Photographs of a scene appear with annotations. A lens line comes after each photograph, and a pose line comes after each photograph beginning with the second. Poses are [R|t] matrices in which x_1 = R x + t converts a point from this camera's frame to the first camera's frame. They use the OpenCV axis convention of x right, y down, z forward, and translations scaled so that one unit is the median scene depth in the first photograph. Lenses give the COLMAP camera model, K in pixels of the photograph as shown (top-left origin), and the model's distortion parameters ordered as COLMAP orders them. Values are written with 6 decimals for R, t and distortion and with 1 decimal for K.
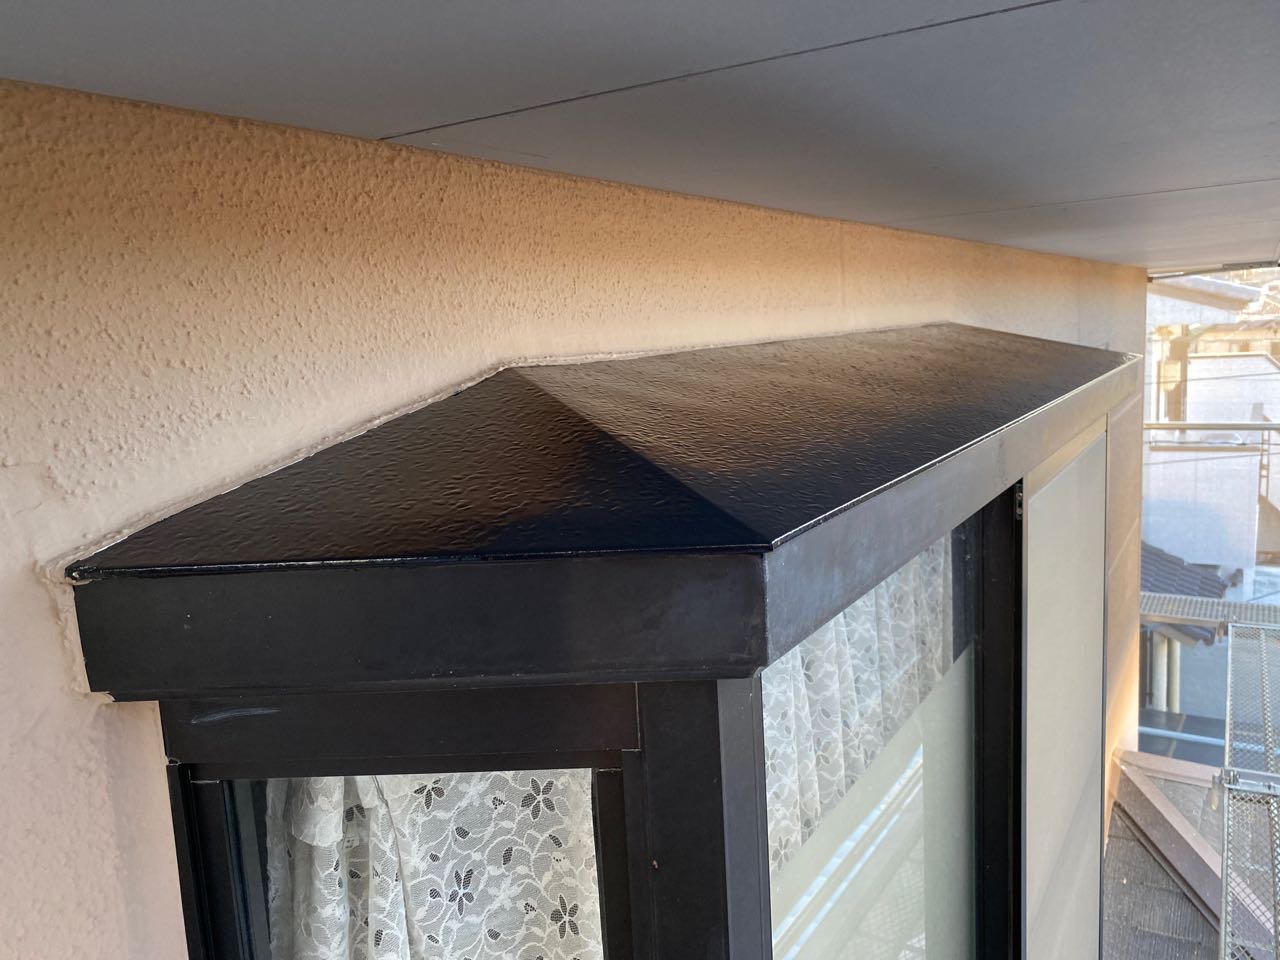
lens RADIAL K [[987.4, 0, 643.5], [0, 987.4, 476.6], [0, 0, 1]] dist [0.011016, -0.014319]
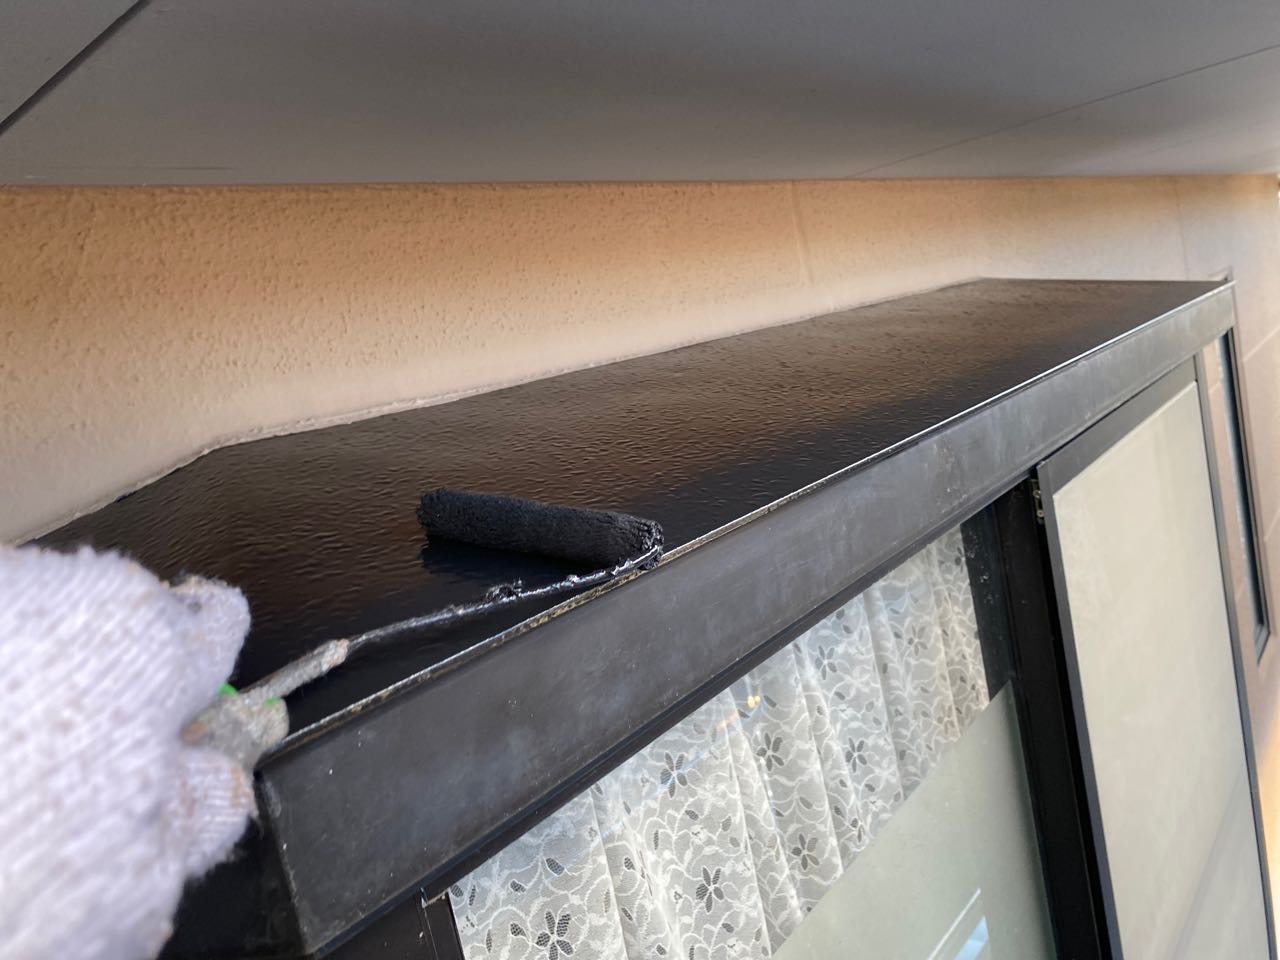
lens RADIAL K [[987.4, 0, 640.1], [0, 987.4, 478.2], [0, 0, 1]] dist [0.011016, -0.014319]
pose [[0.981104, -0.126140, -0.146707, 0.246828], [0.126360, 0.991953, -0.007854, -0.034315], [0.146517, -0.010832, 0.989149, 0.245230]]
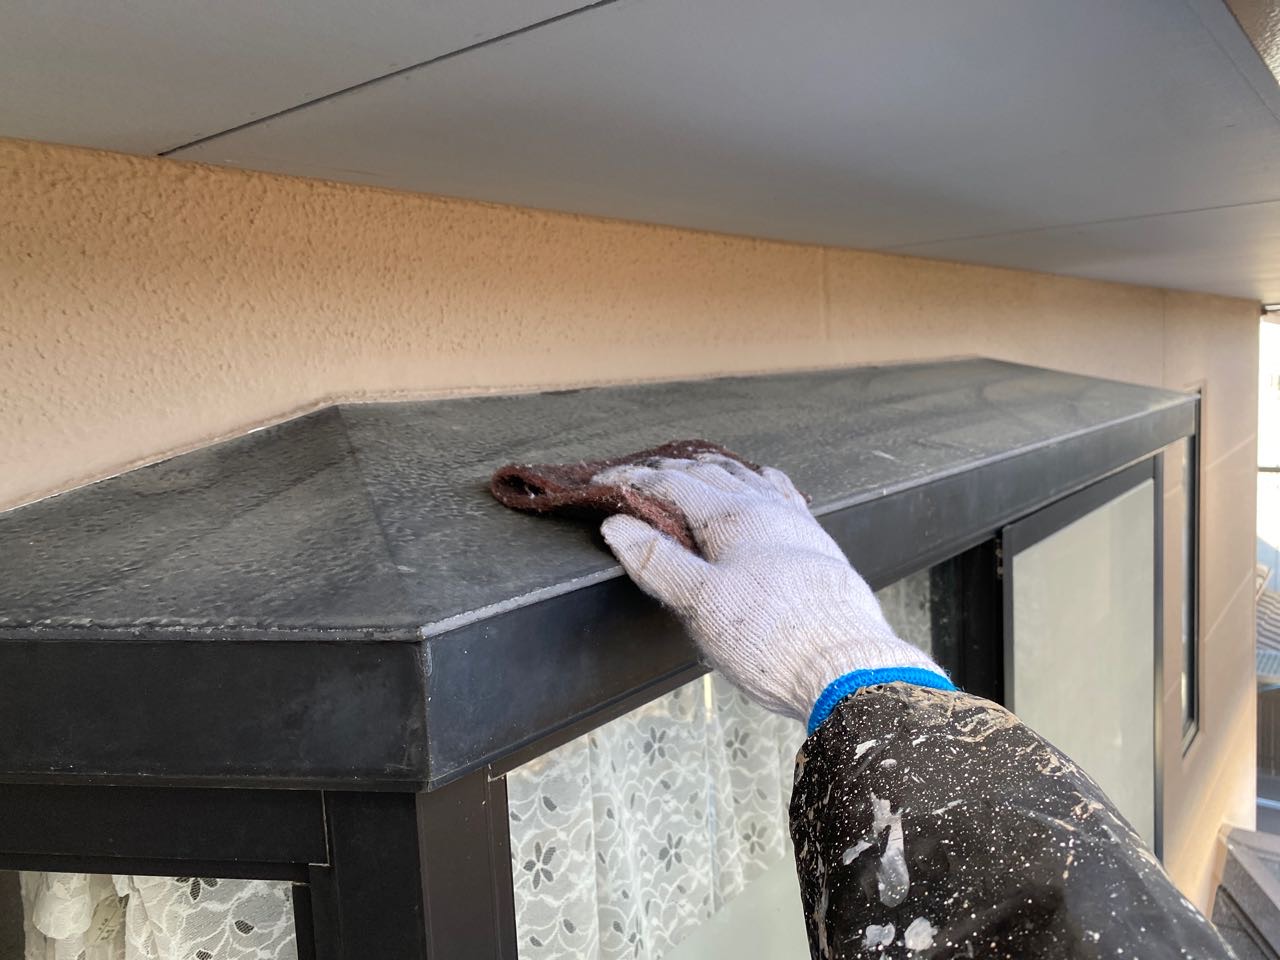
lens RADIAL K [[987.4, 0, 652.1], [0, 987.4, 455.7], [0, 0, 1]] dist [0.011016, -0.014319]
pose [[0.993771, 0.019899, -0.109650, 0.216300], [-0.025383, 0.998484, -0.048845, -0.021917], [0.108512, 0.051324, 0.992769, 0.112228]]
